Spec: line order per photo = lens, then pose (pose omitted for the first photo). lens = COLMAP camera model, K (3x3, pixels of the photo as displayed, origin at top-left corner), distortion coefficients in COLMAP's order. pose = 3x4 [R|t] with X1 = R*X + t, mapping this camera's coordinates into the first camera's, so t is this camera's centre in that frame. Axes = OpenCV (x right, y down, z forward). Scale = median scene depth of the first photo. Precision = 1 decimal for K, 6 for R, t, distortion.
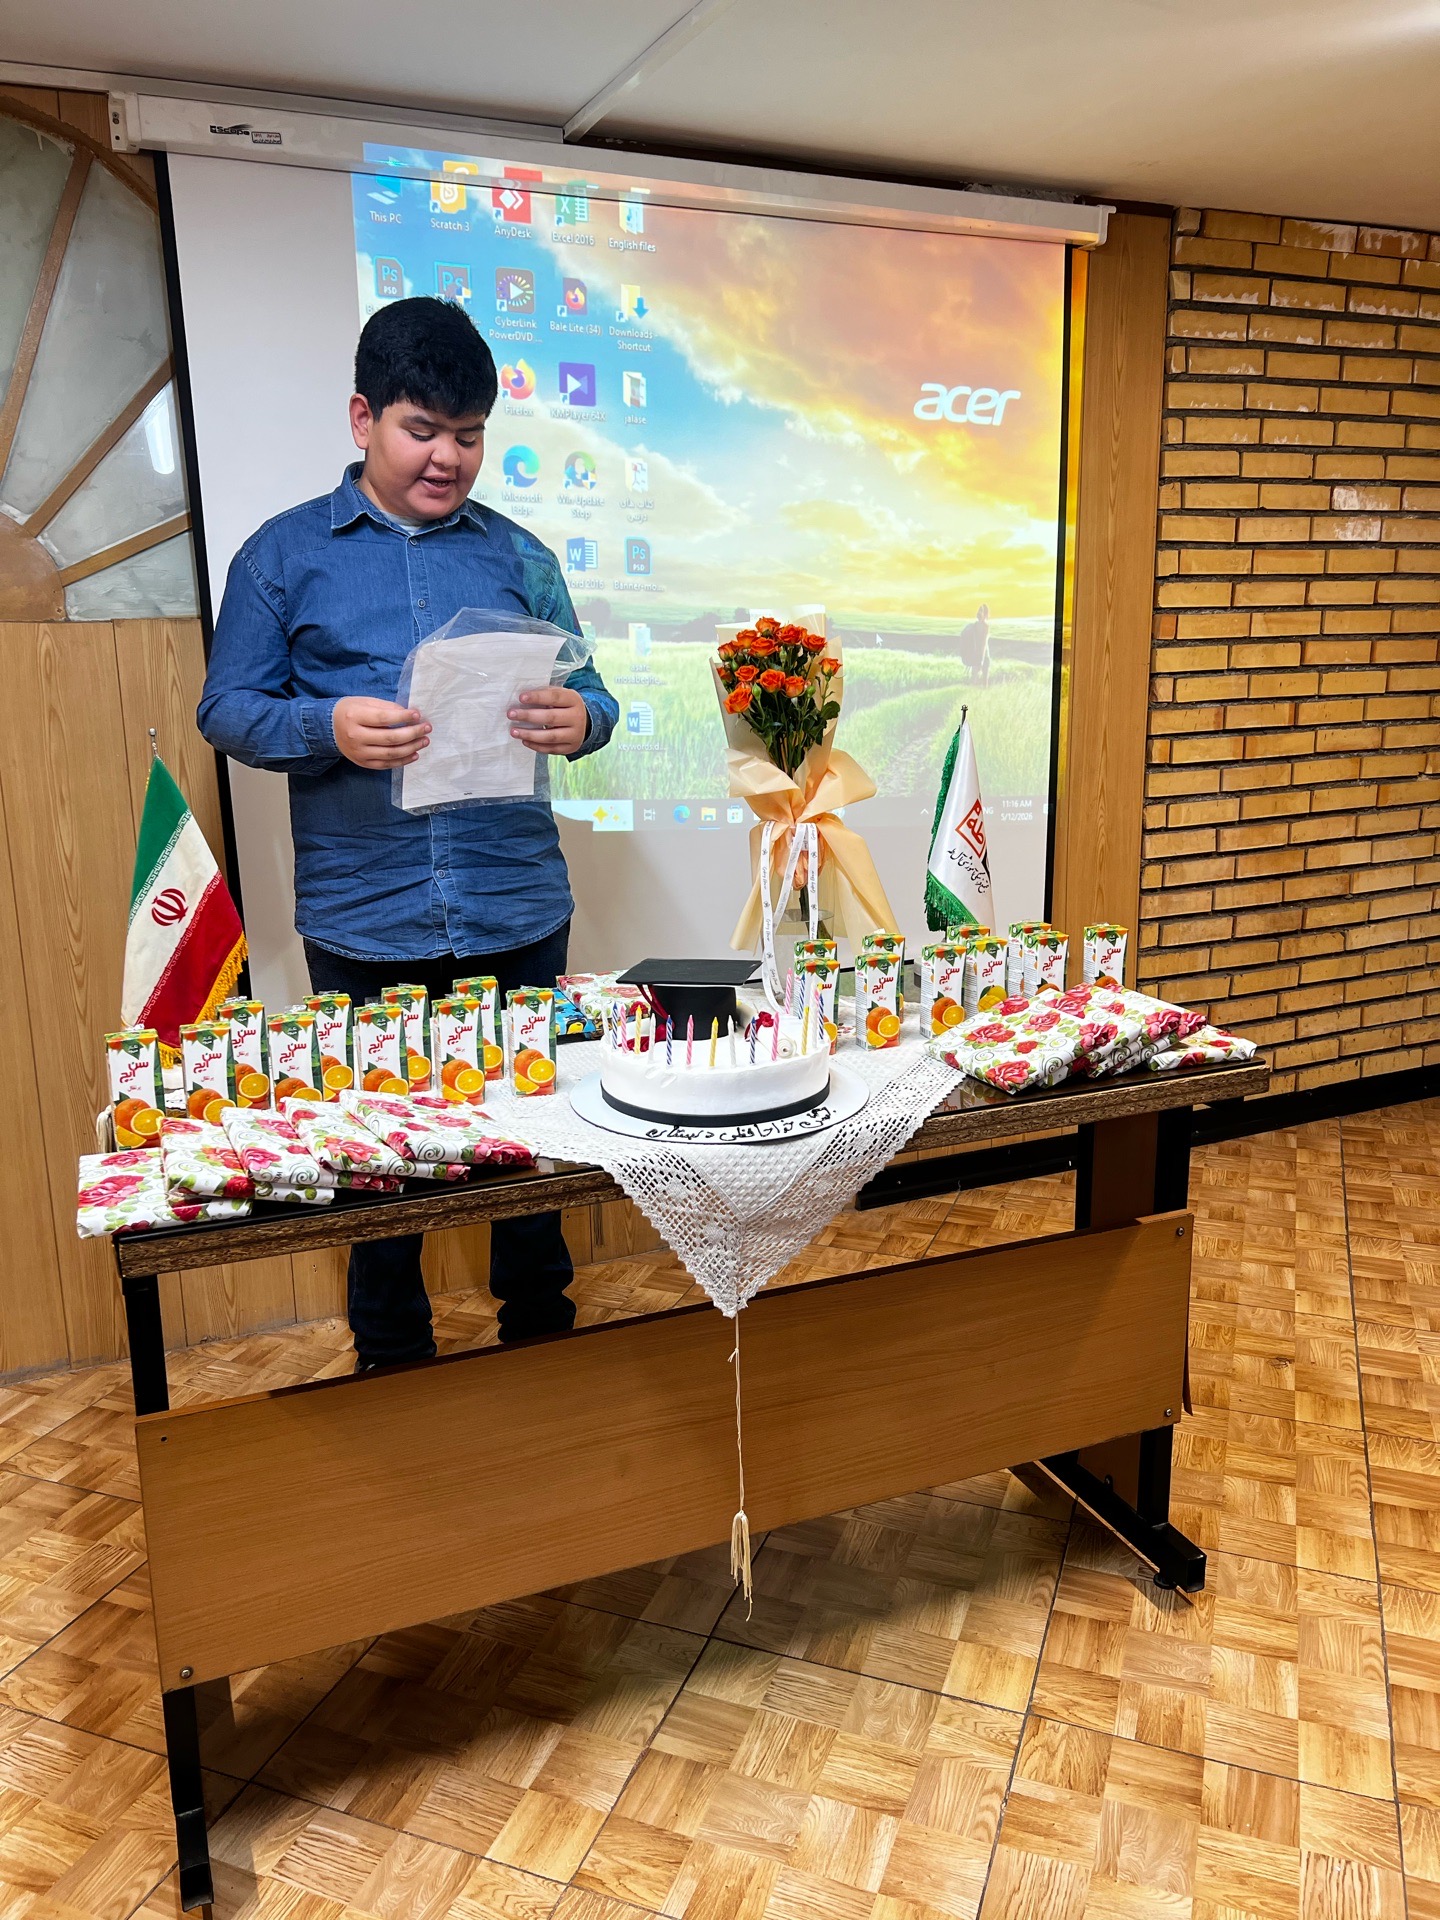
lens RADIAL K [[1441.2, 0, 726.1], [0, 1441.2, 969.4], [0, 0, 1]] dist [0.032172, -0.043609]
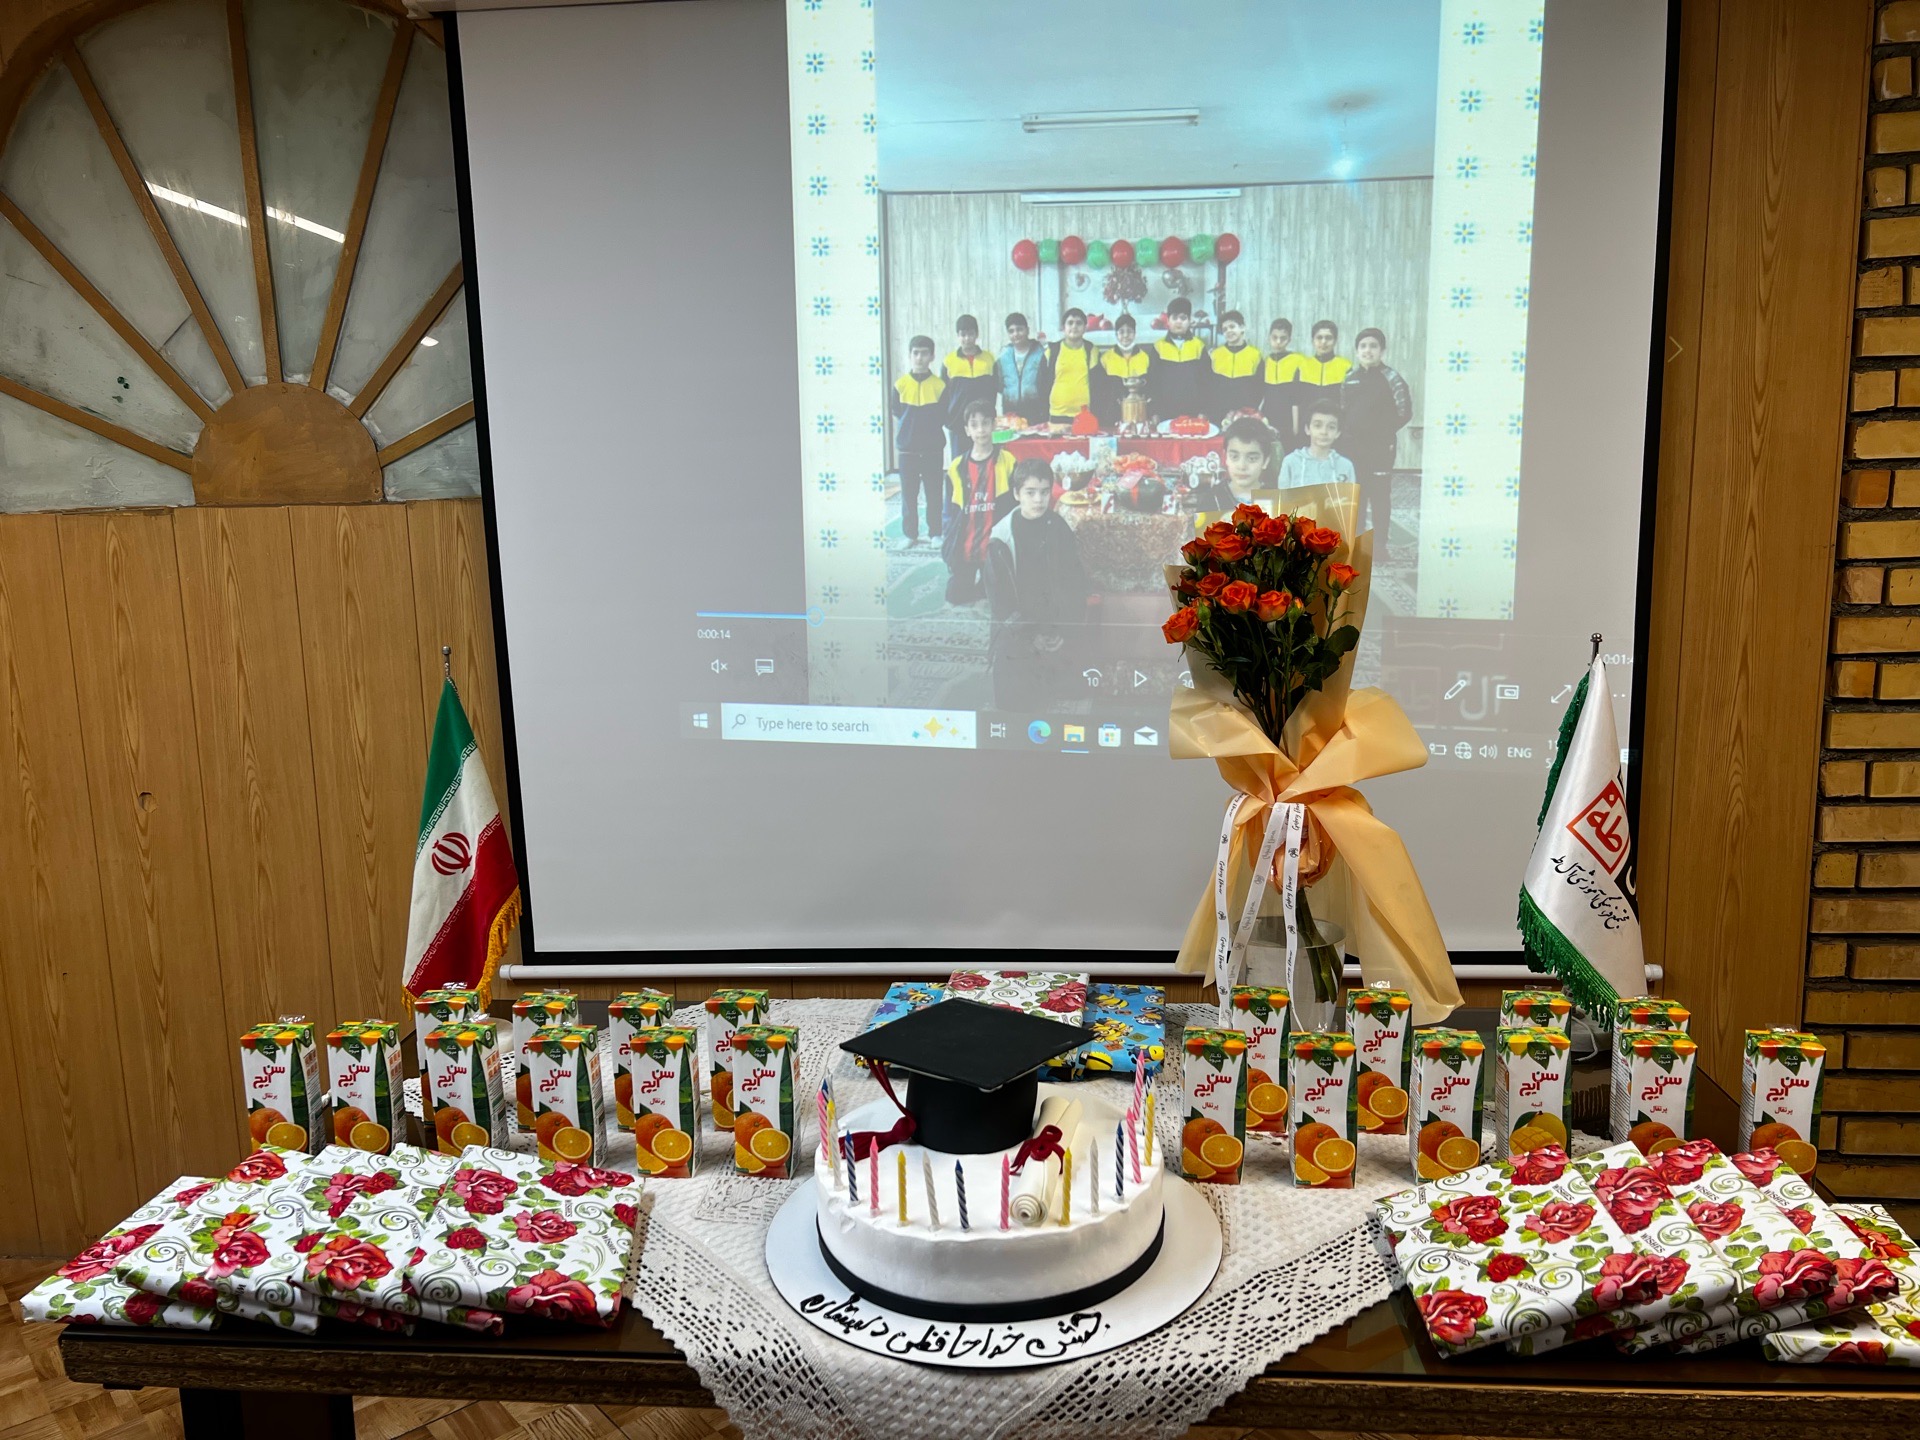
lens RADIAL K [[1474.7, 0, 943.0], [0, 1474.7, 726.6], [0, 0, 1]] dist [0.038954, -0.047898]
pose [[0.883446, 0.071013, -0.463120, 0.164529], [-0.091194, 0.995605, -0.021299, -0.077626], [0.459572, 0.061051, 0.886040, 0.222324]]
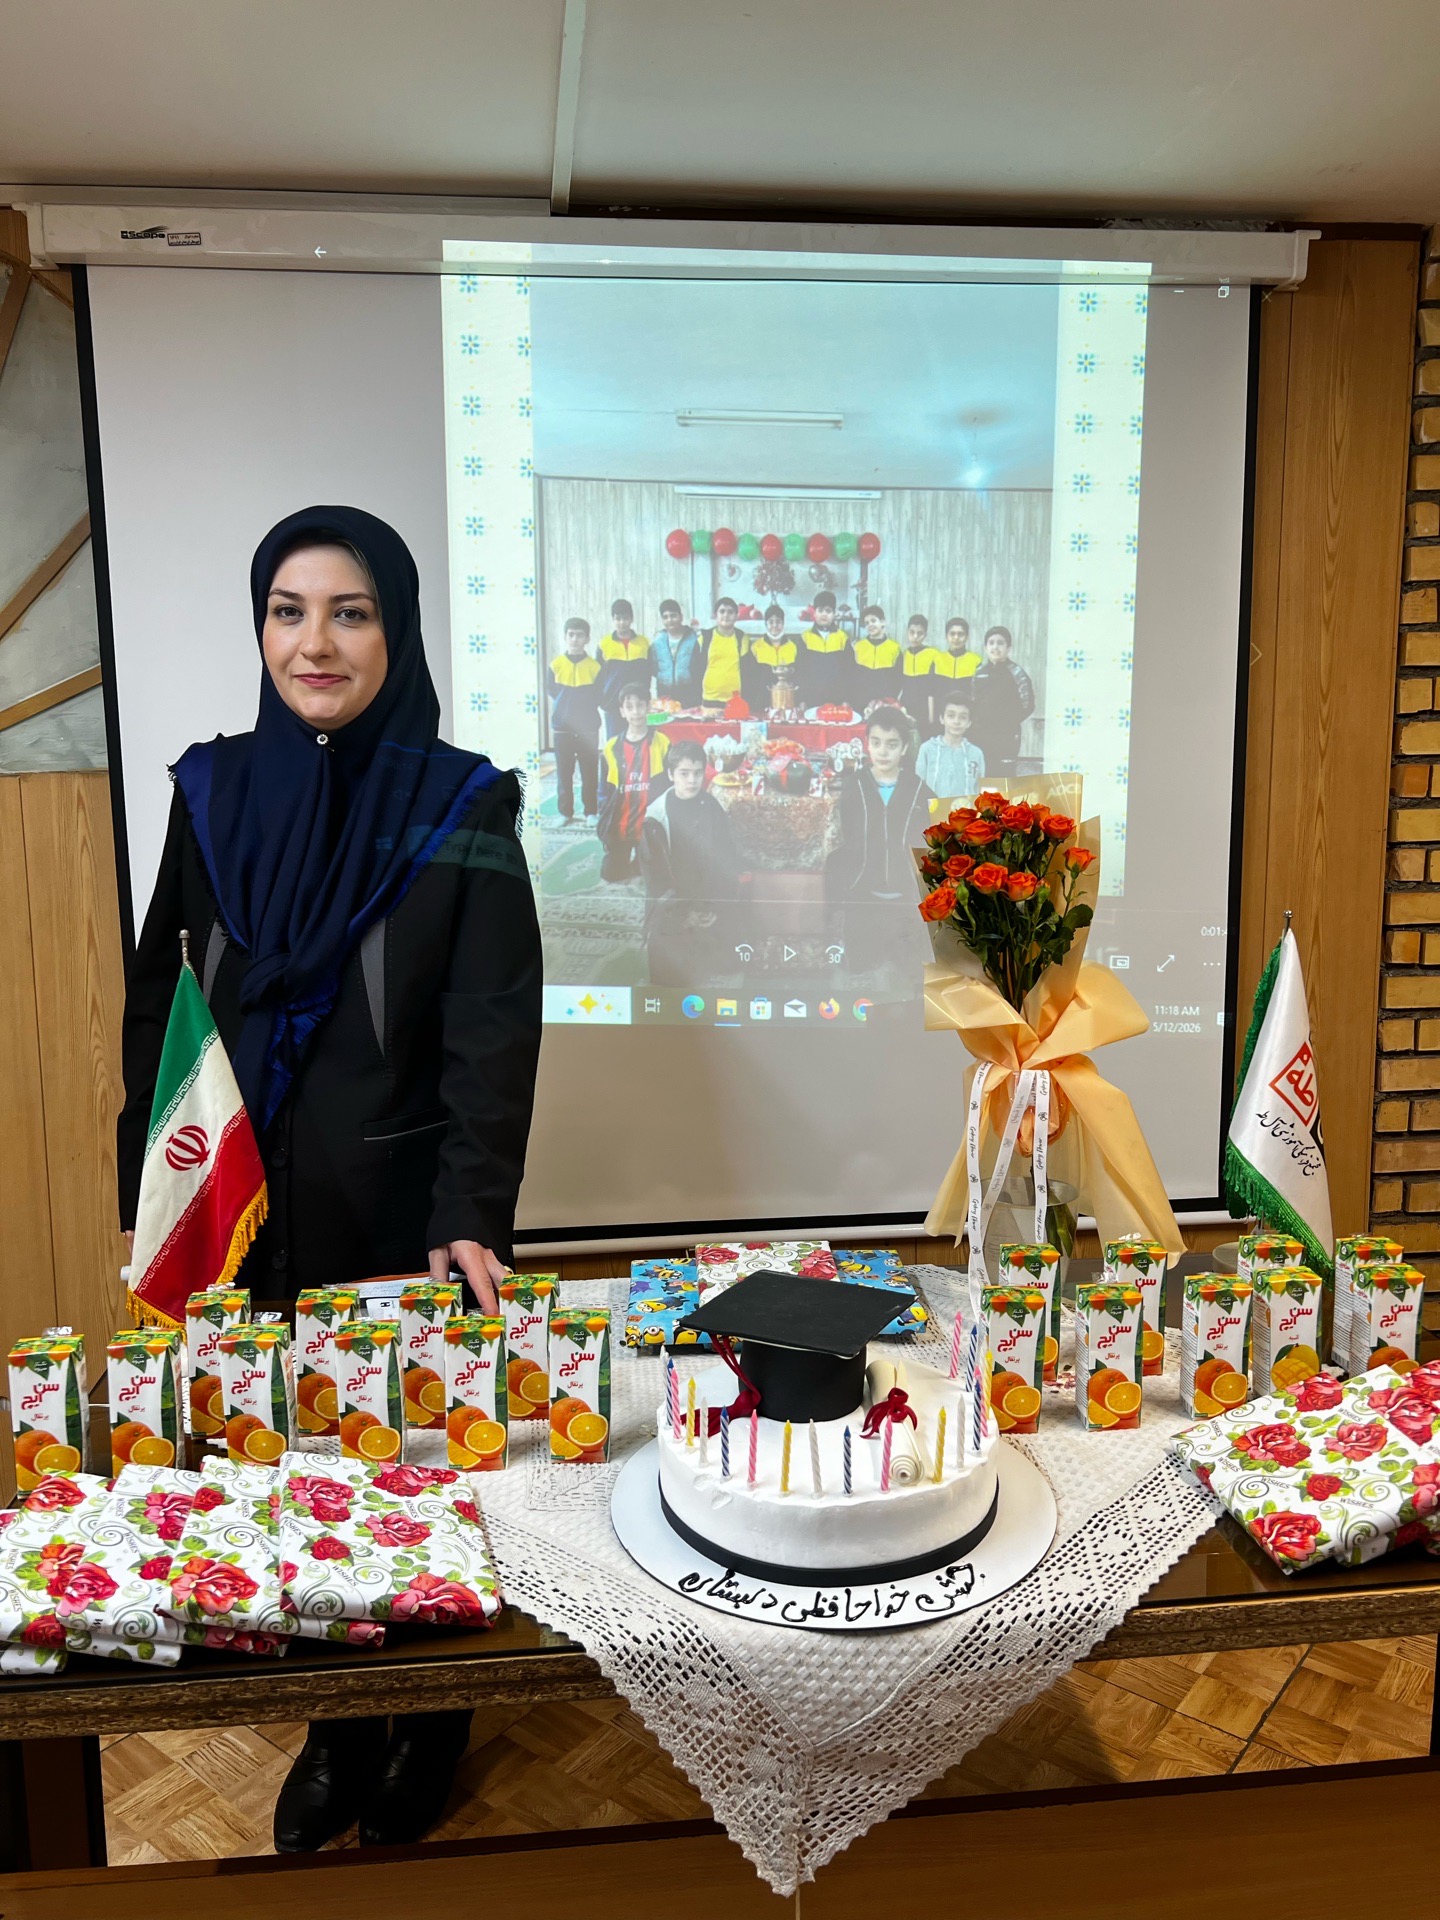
lens RADIAL K [[1460.4, 0, 726.9], [0, 1460.4, 954.4], [0, 0, 1]] dist [0.048800, -0.073093]
pose [[0.959547, 0.046164, -0.277739, 0.077292], [-0.067535, 0.995406, -0.067874, -0.071363], [0.273330, 0.083885, 0.958256, 0.179453]]
